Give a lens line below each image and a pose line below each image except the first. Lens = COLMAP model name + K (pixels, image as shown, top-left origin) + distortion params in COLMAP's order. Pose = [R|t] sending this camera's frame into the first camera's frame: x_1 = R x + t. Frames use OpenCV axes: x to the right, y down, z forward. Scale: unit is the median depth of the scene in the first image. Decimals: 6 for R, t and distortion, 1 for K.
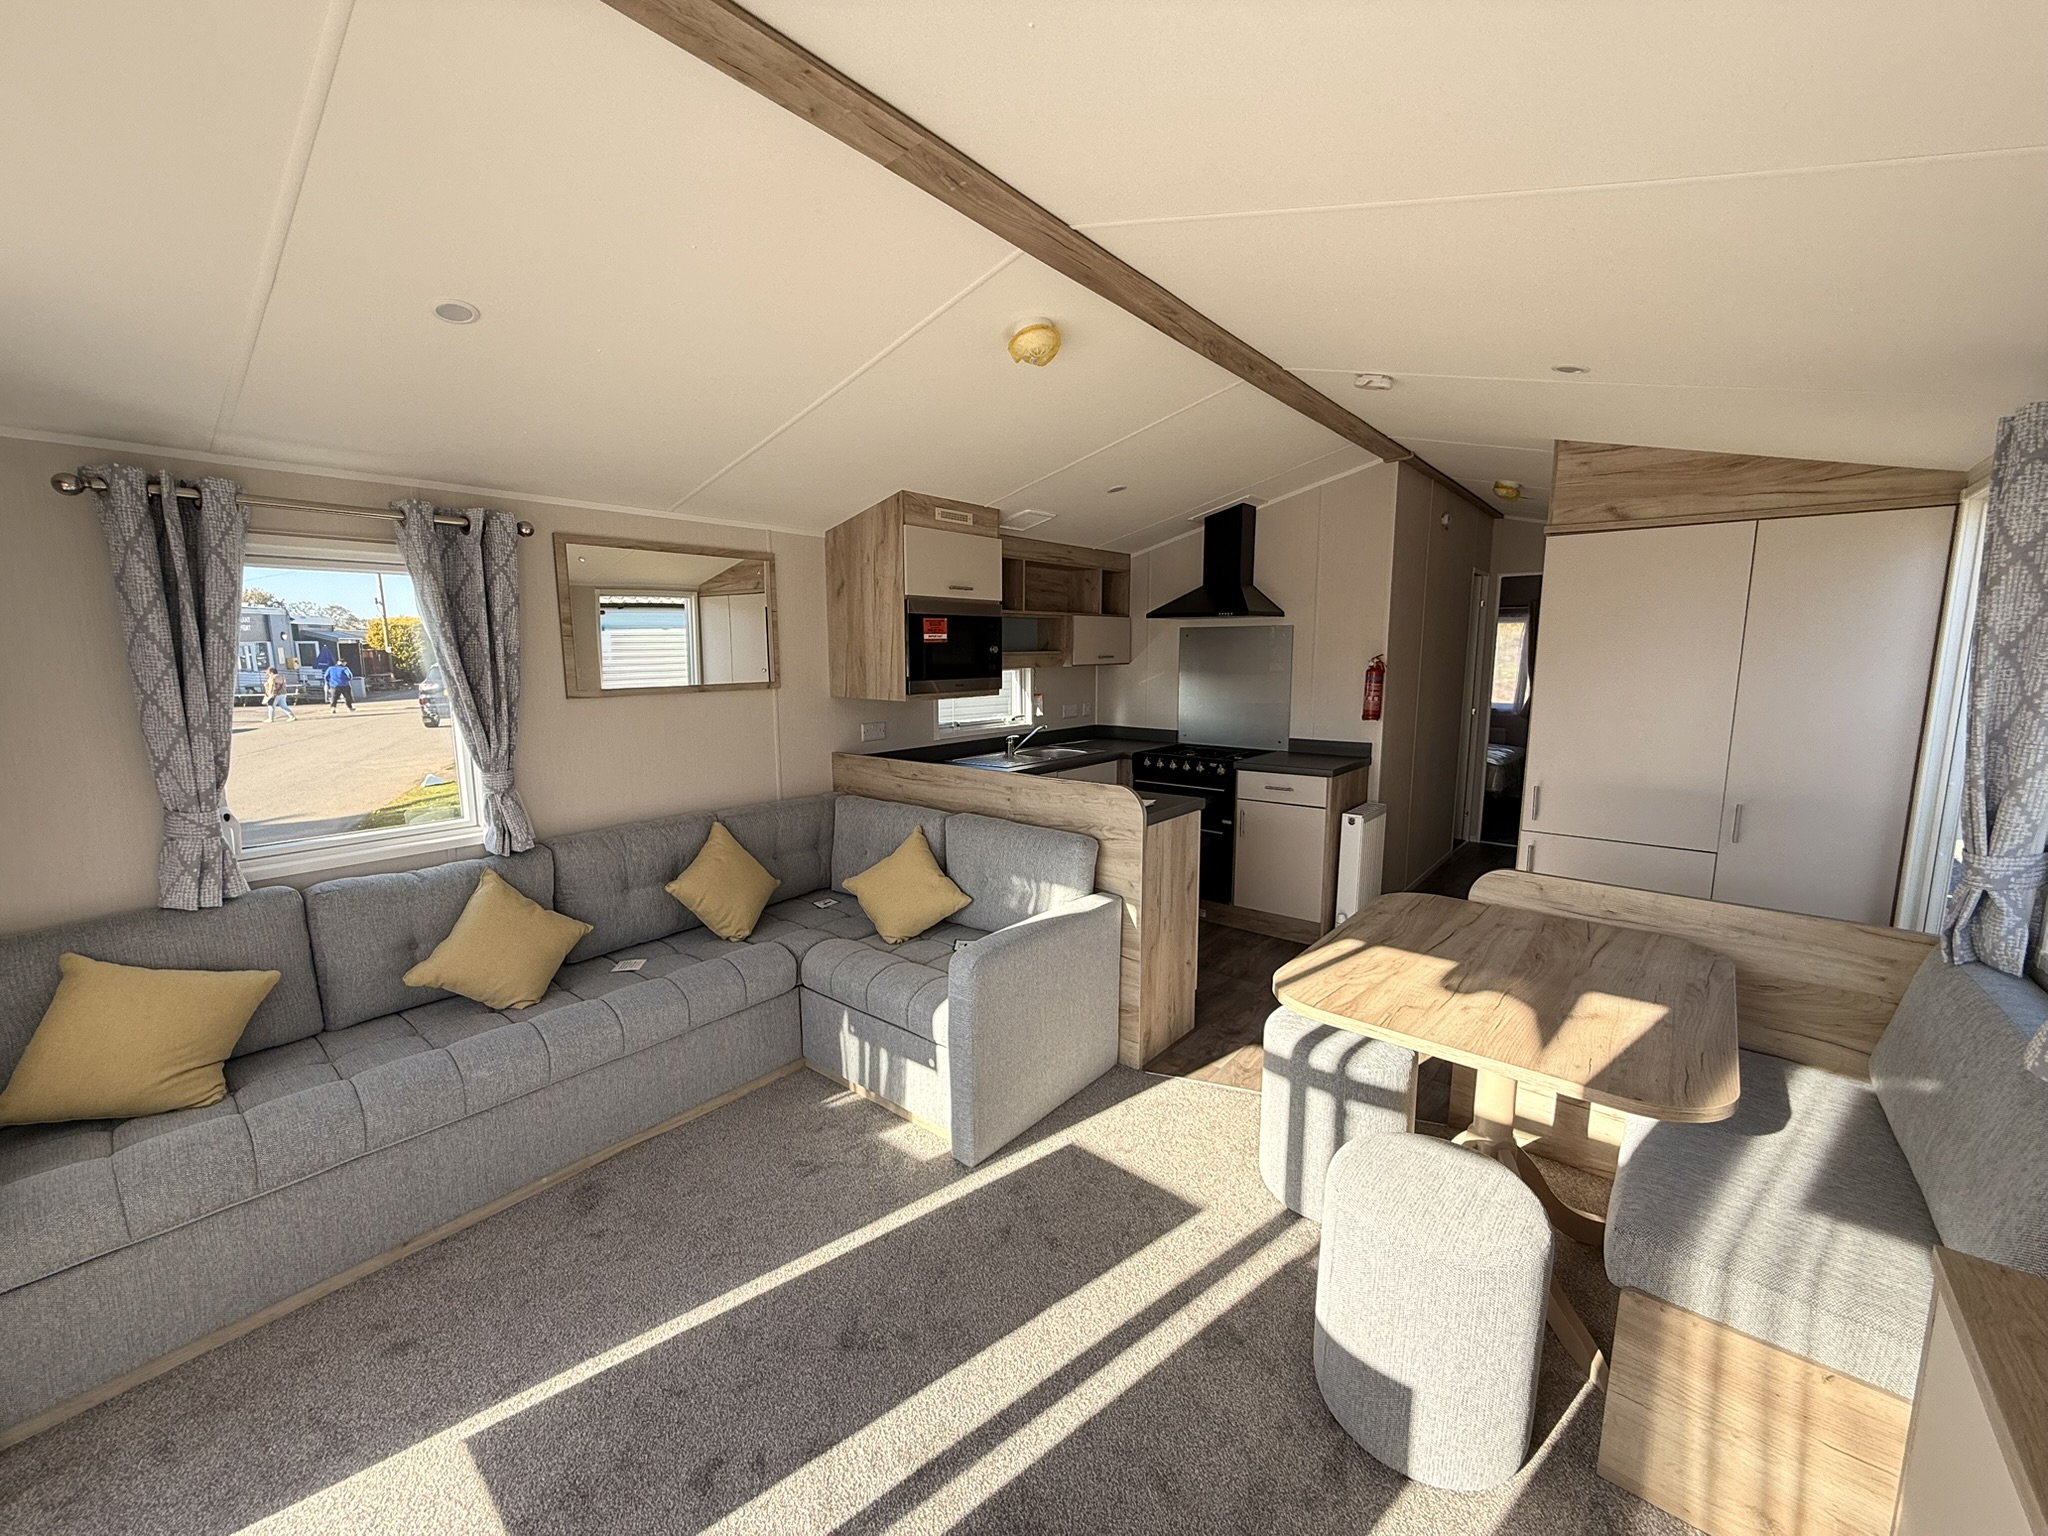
lens RADIAL K [[823.7, 0, 1024.0], [0, 823.7, 768.0], [0, 0, 1]] dist [0.001002, 0.000128]
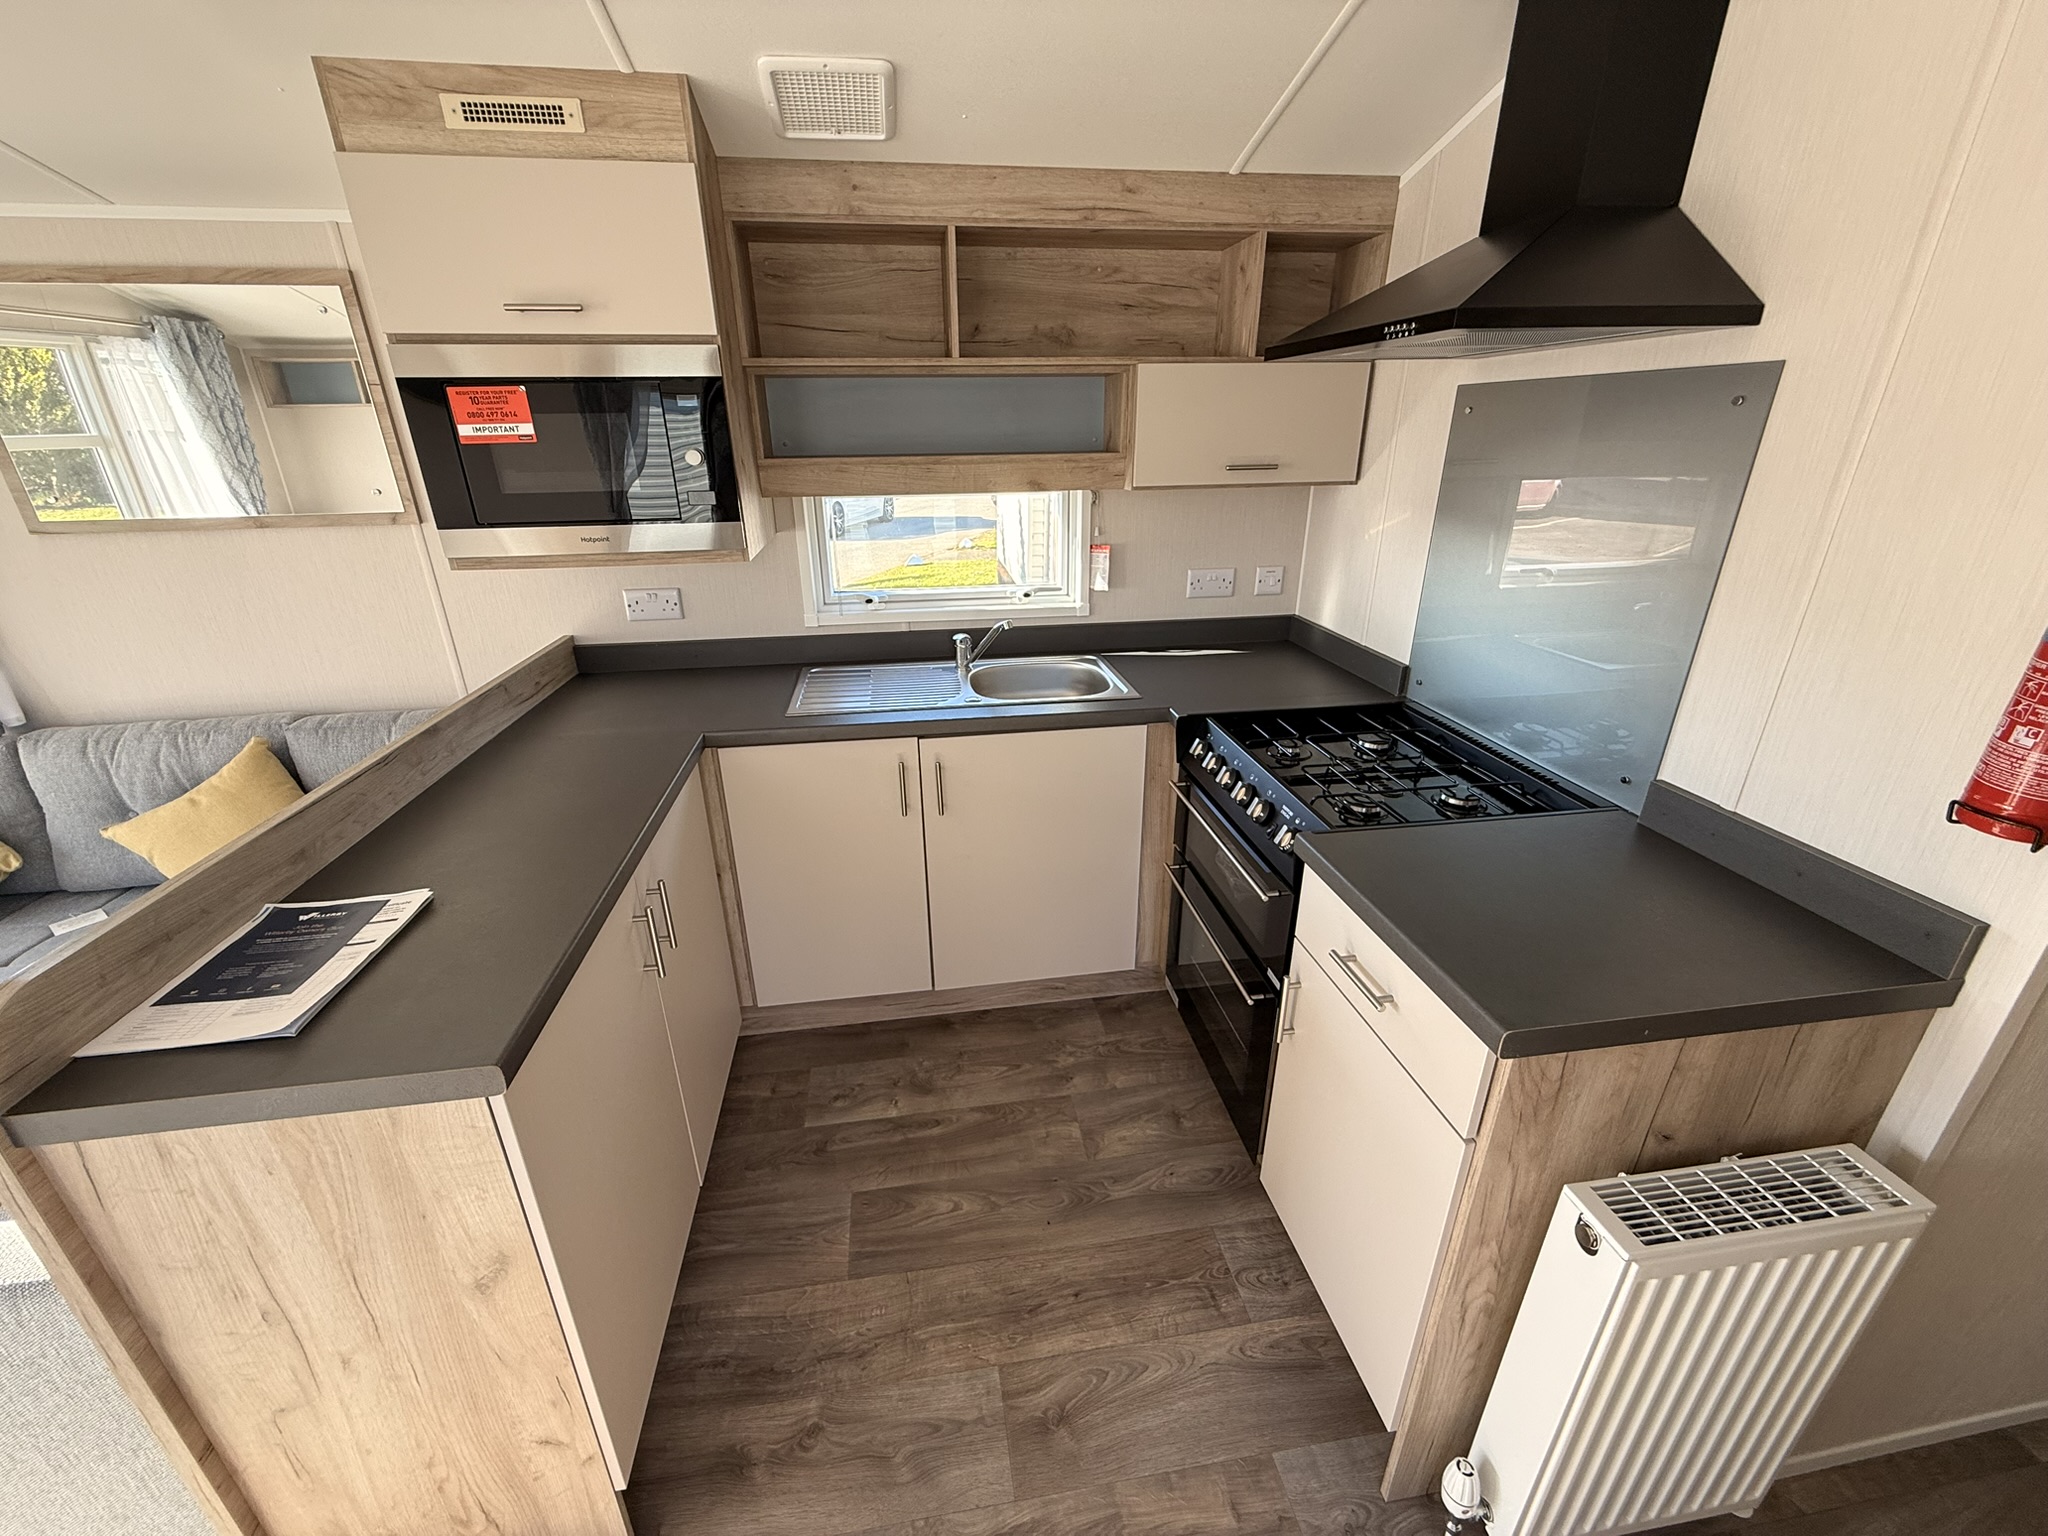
lens RADIAL K [[823.7, 0, 1024.0], [0, 823.7, 768.0], [0, 0, 1]] dist [0.001002, 0.000128]
pose [[0.738374, 0.253328, -0.625003, 0.340459], [-0.089583, 0.955396, 0.281411, -0.103639], [0.668415, -0.151797, 0.728134, 0.639352]]
